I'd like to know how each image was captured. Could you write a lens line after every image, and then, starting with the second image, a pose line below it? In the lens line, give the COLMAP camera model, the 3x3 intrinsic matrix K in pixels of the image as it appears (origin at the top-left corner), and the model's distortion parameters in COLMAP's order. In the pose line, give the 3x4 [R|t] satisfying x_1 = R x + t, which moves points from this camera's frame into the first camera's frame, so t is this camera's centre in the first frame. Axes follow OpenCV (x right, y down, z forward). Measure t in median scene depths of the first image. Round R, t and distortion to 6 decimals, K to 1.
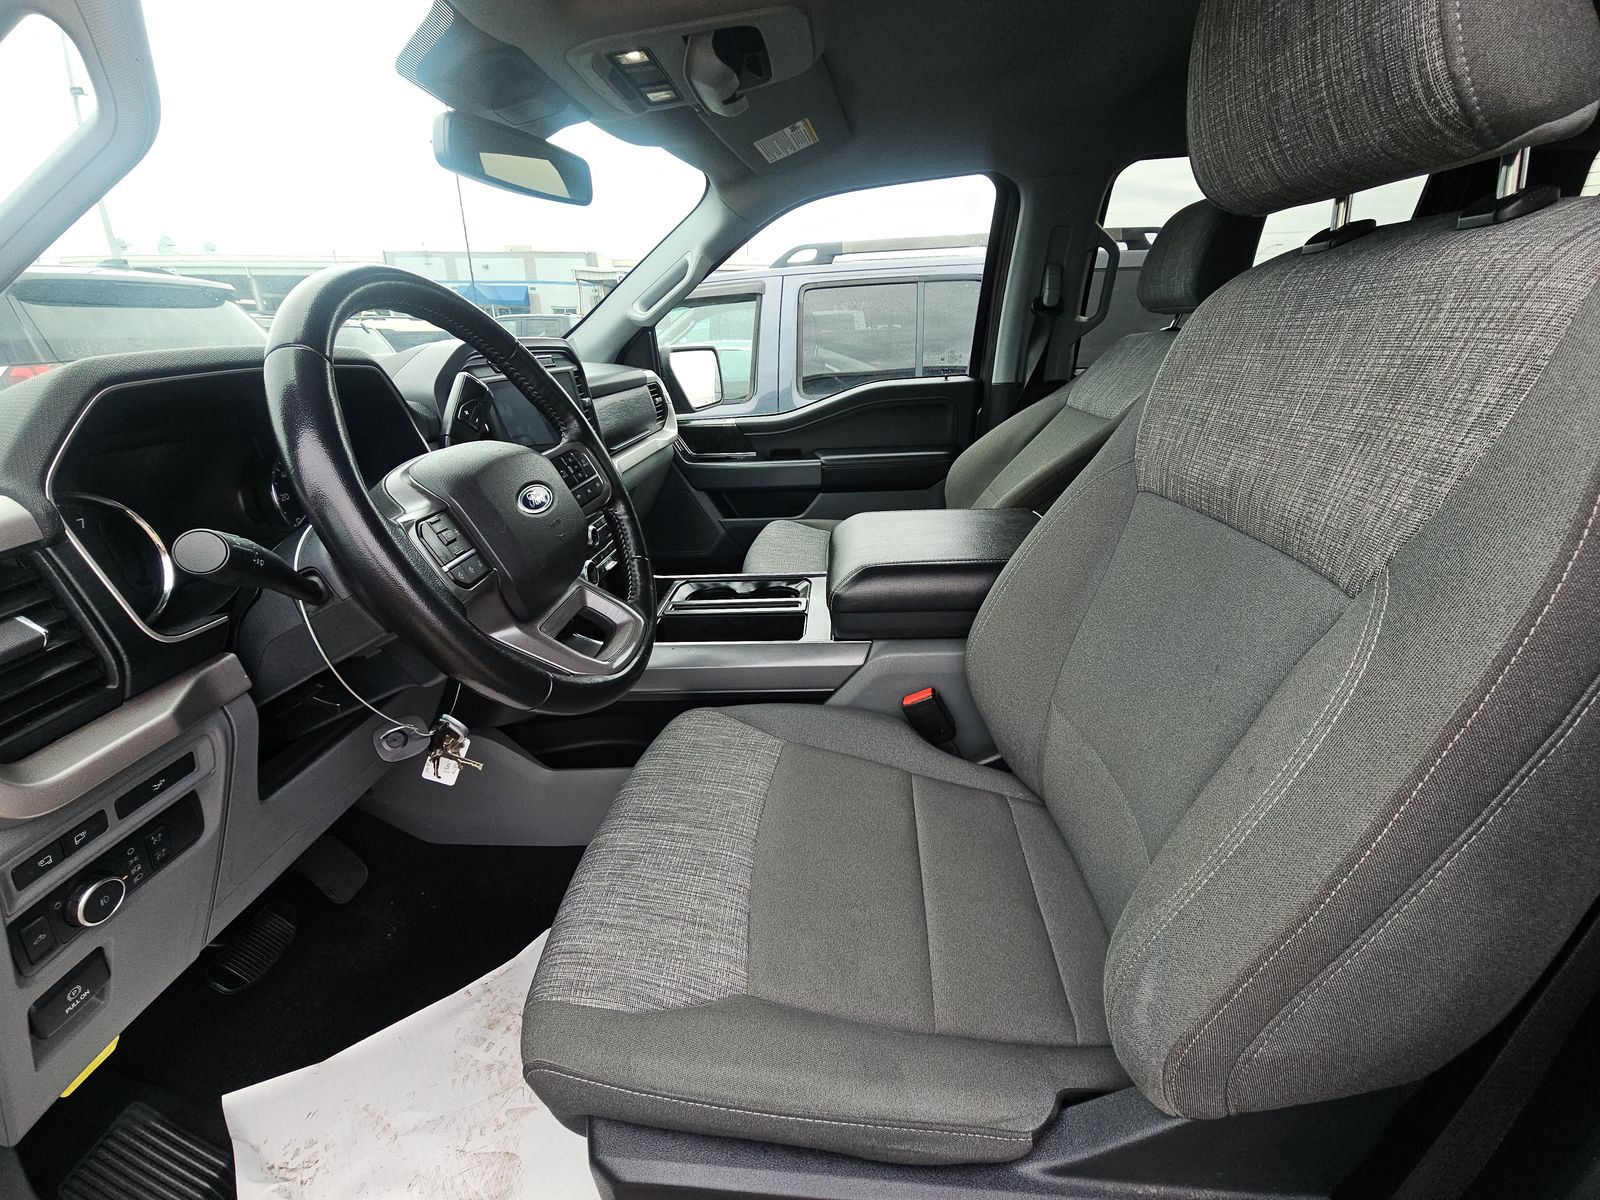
lens RADIAL K [[665.9, 0, 792.2], [0, 665.9, 596.2], [0, 0, 1]] dist [0.016897, -0.013664]
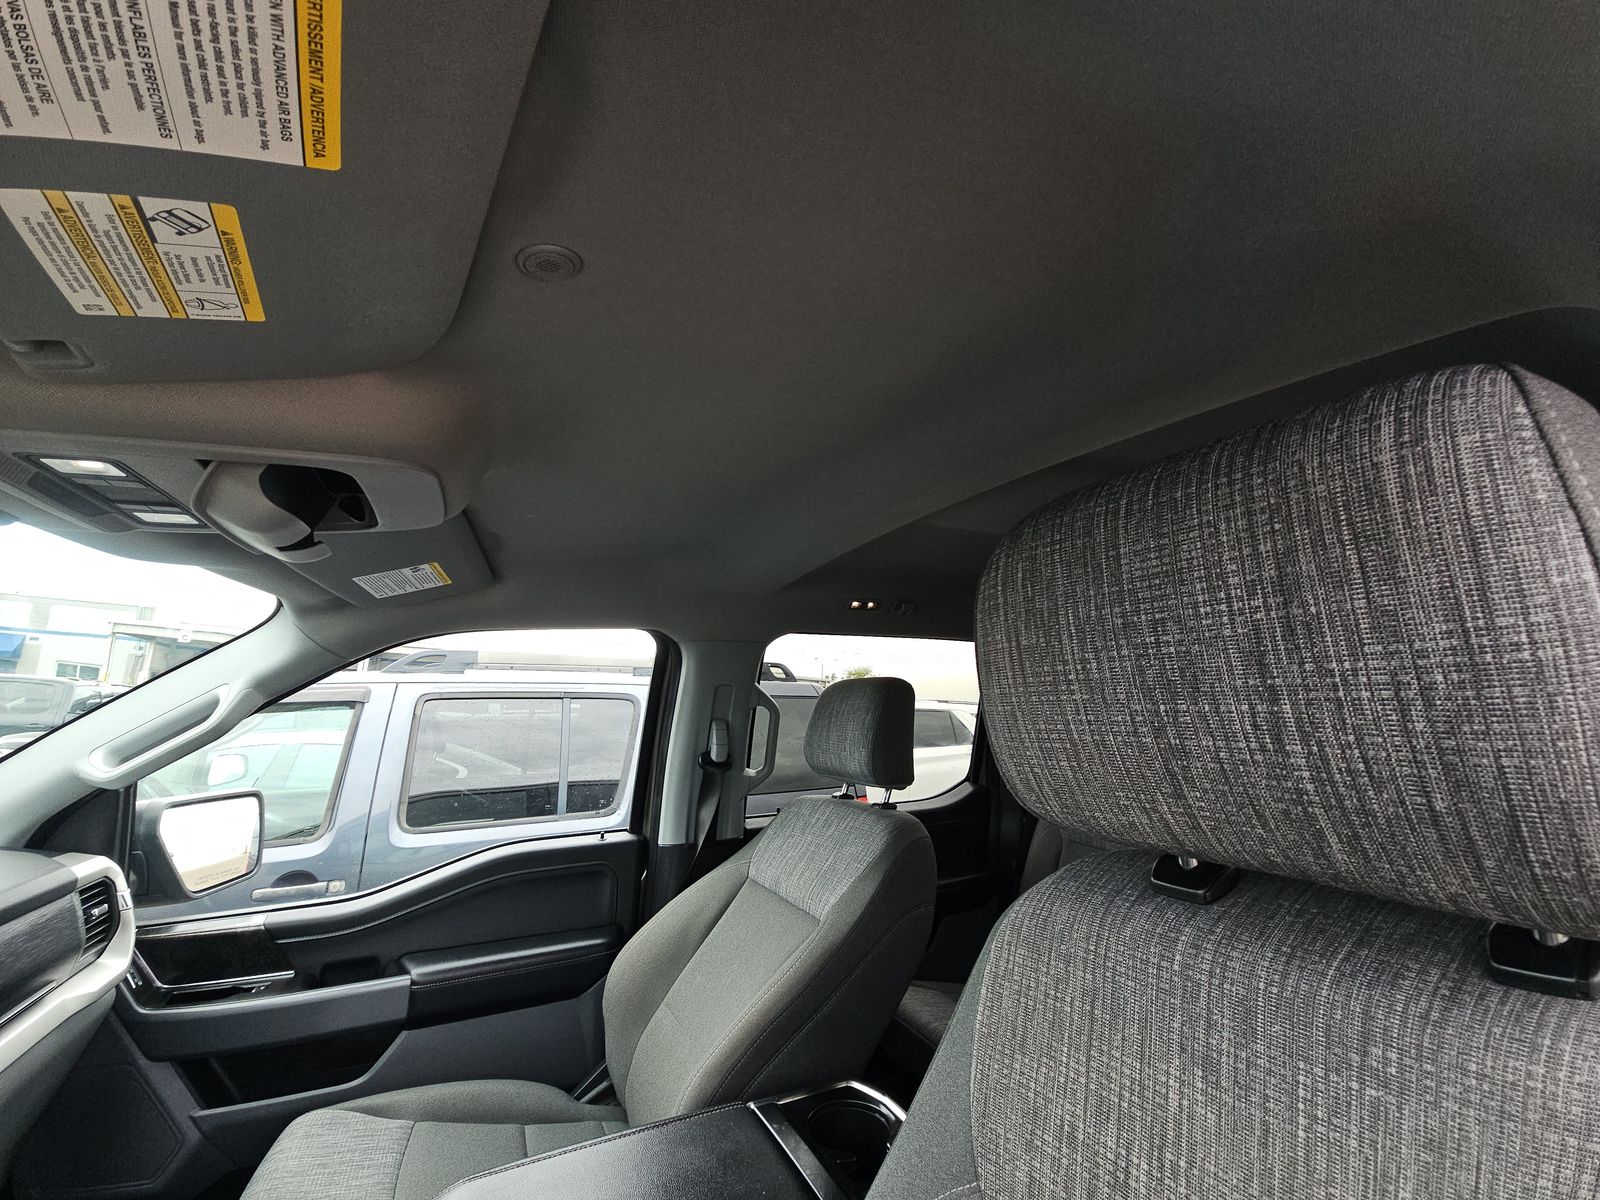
lens RADIAL K [[641.3, 0, 800.0], [0, 641.3, 600.0], [0, 0, 1]] dist [0.015682, -0.013764]
pose [[0.860225, 0.121245, 0.495290, 0.014140], [0.151685, 0.866504, -0.475565, -0.174182], [-0.486831, 0.484221, 0.726998, 0.177581]]
